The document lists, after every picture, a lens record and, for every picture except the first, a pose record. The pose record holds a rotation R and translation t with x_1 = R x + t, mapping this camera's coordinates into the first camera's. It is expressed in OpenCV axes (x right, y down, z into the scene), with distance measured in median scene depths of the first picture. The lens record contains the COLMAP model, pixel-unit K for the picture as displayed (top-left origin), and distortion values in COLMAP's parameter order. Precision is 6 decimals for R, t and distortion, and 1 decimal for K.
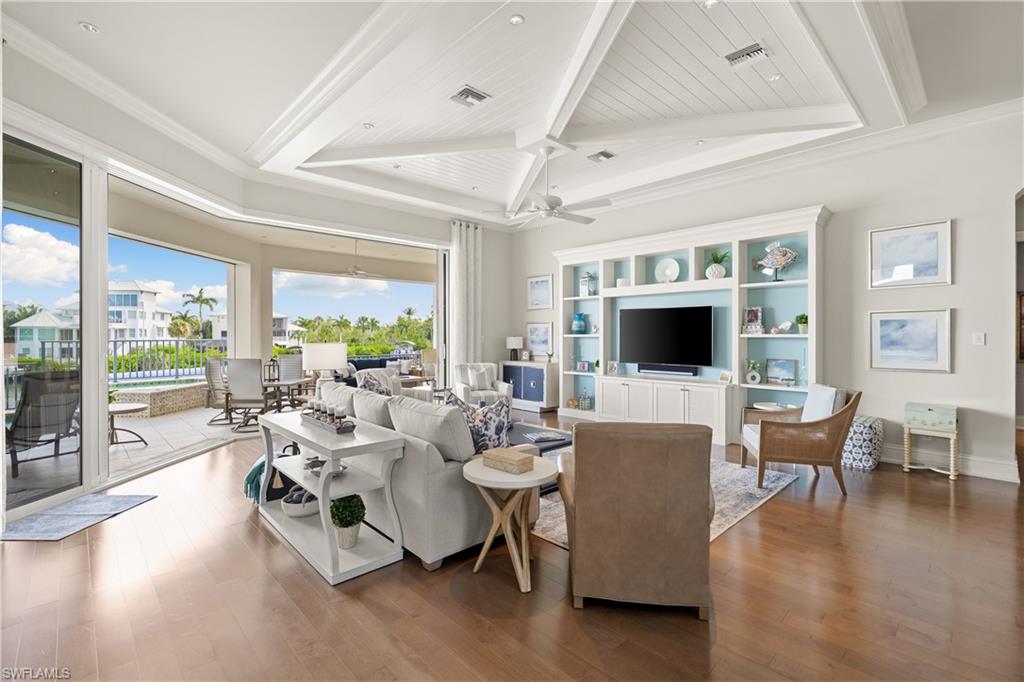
lens RADIAL K [[459.1, 0, 513.3], [0, 459.1, 335.6], [0, 0, 1]] dist [0.002654, 0.000140]
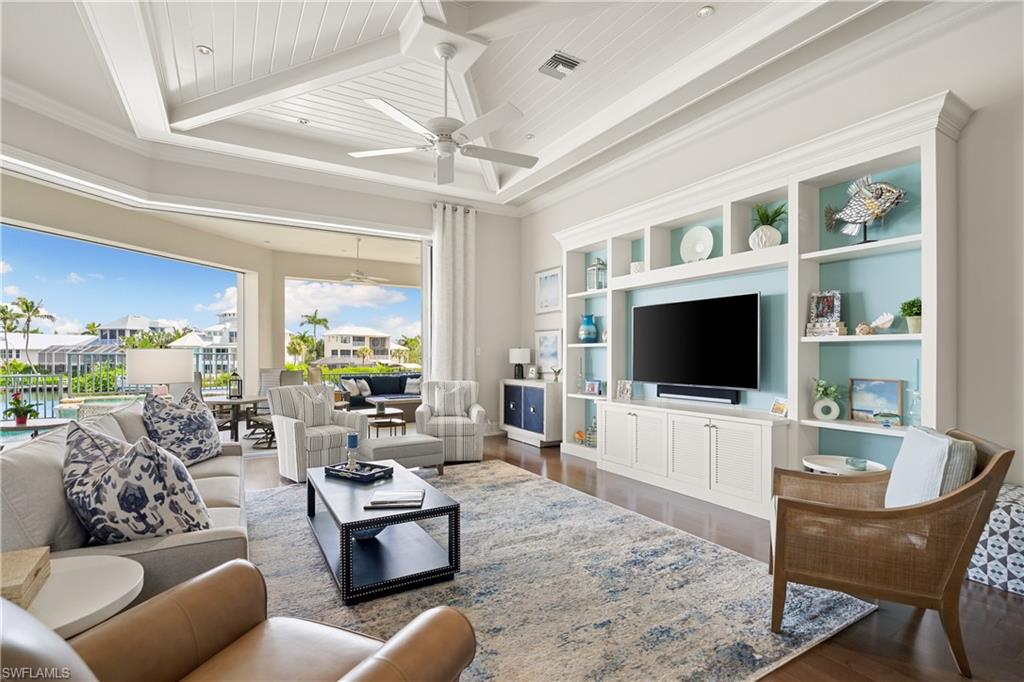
lens RADIAL K [[478.7, 0, 510.8], [0, 478.7, 355.7], [0, 0, 1]] dist [-0.013959, -0.000359]
pose [[0.973885, 0.001793, -0.227036, 0.219965], [-0.001581, 0.999998, 0.001116, 0.017759], [0.227038, -0.000728, 0.973886, 0.254409]]
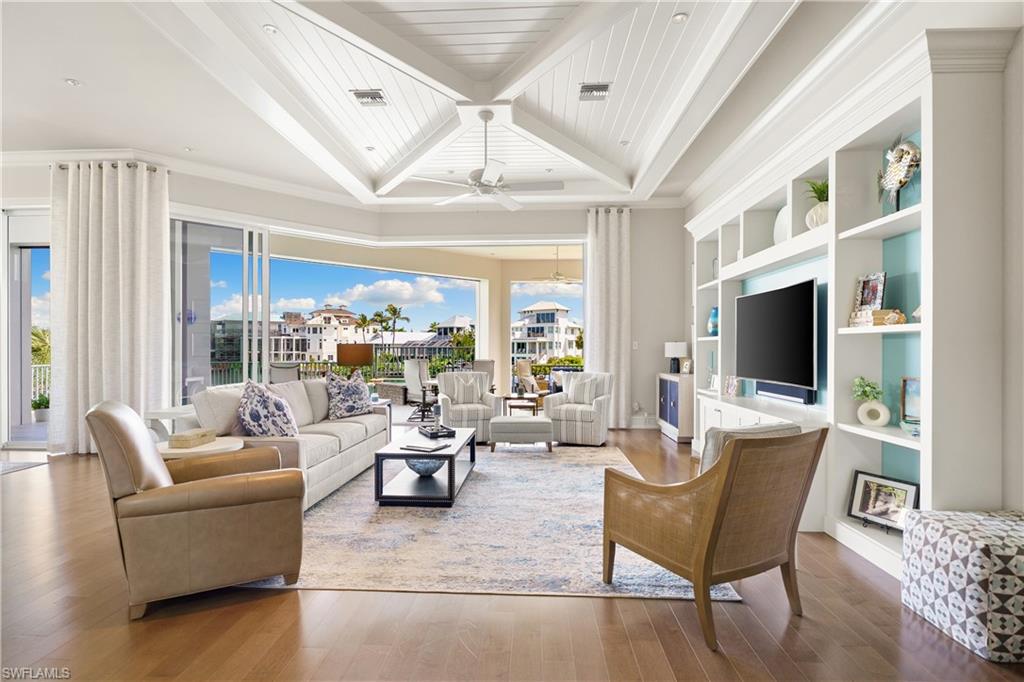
lens RADIAL K [[510.2, 0, 507.5], [0, 510.2, 346.2], [0, 0, 1]] dist [-0.001251, -0.000330]
pose [[0.681999, 0.000103, -0.731353, 0.550245], [-0.004309, 0.999983, -0.003877, 0.017758], [0.731341, 0.005796, 0.681988, 0.269389]]
